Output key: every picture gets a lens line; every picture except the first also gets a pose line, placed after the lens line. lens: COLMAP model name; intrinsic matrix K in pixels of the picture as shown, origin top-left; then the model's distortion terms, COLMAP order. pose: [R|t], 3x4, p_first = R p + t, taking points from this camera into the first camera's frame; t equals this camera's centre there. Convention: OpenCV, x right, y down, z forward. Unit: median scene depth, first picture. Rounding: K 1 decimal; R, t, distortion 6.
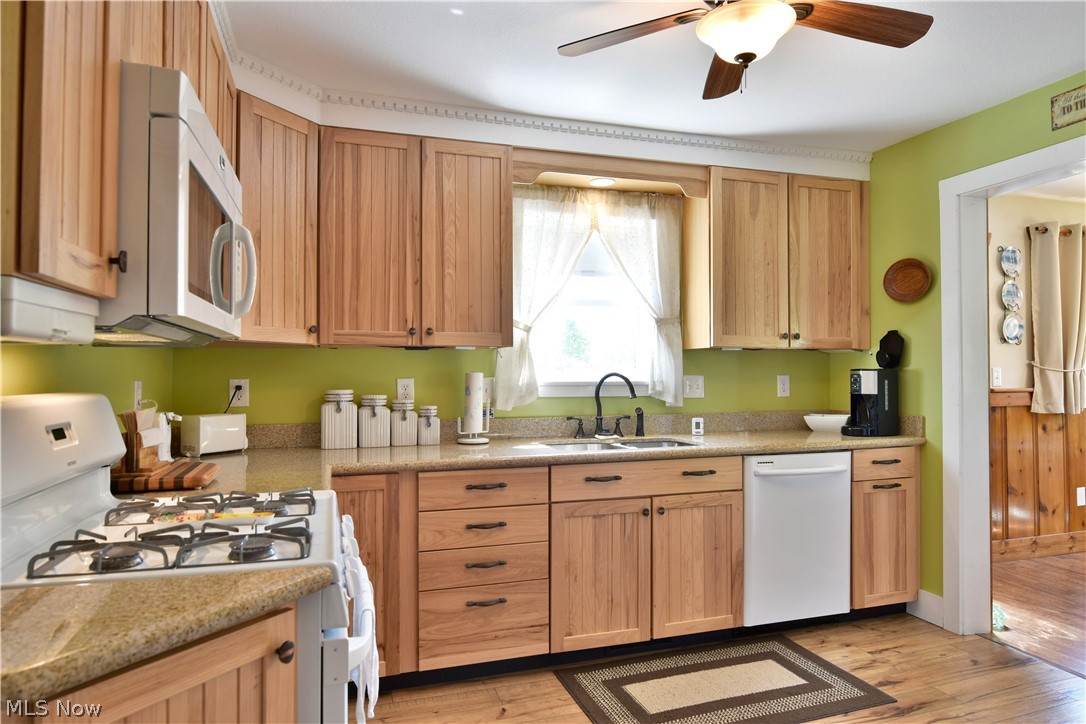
lens RADIAL K [[657.9, 0, 547.1], [0, 657.9, 366.2], [0, 0, 1]] dist [-0.010956, -0.006115]
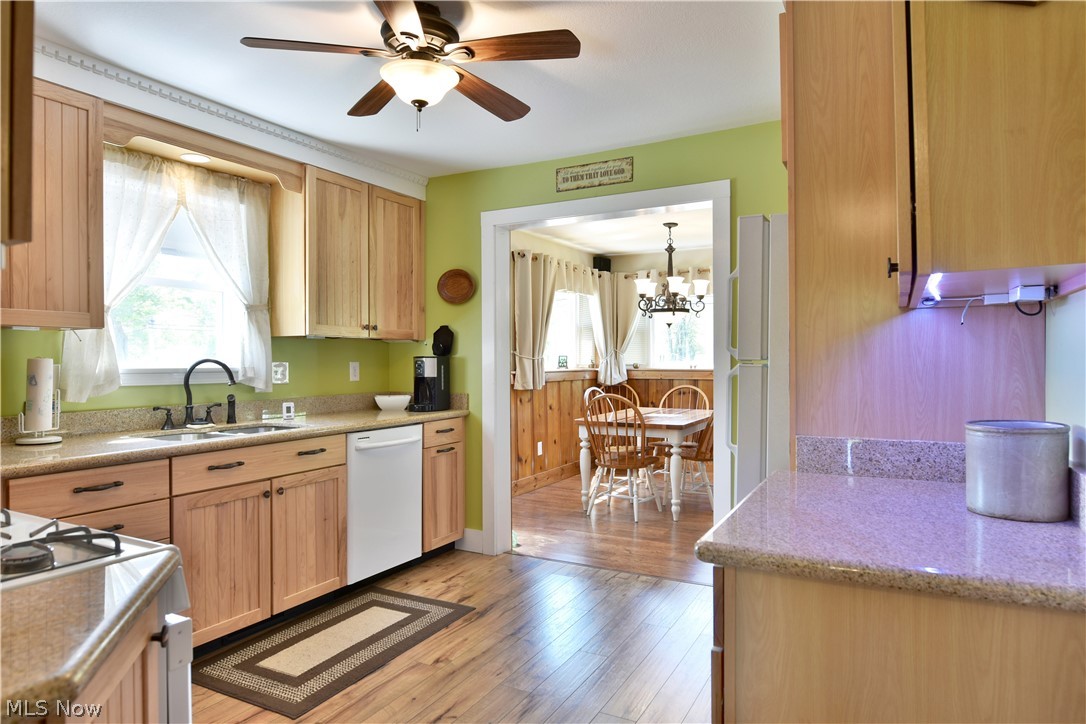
lens RADIAL K [[657.9, 0, 540.8], [0, 657.9, 365.3], [0, 0, 1]] dist [-0.010956, -0.006115]
pose [[0.724795, -0.004473, 0.688950, -0.218671], [-0.007326, 0.999872, 0.014199, 0.002060], [-0.688925, -0.015339, 0.724670, -0.034137]]
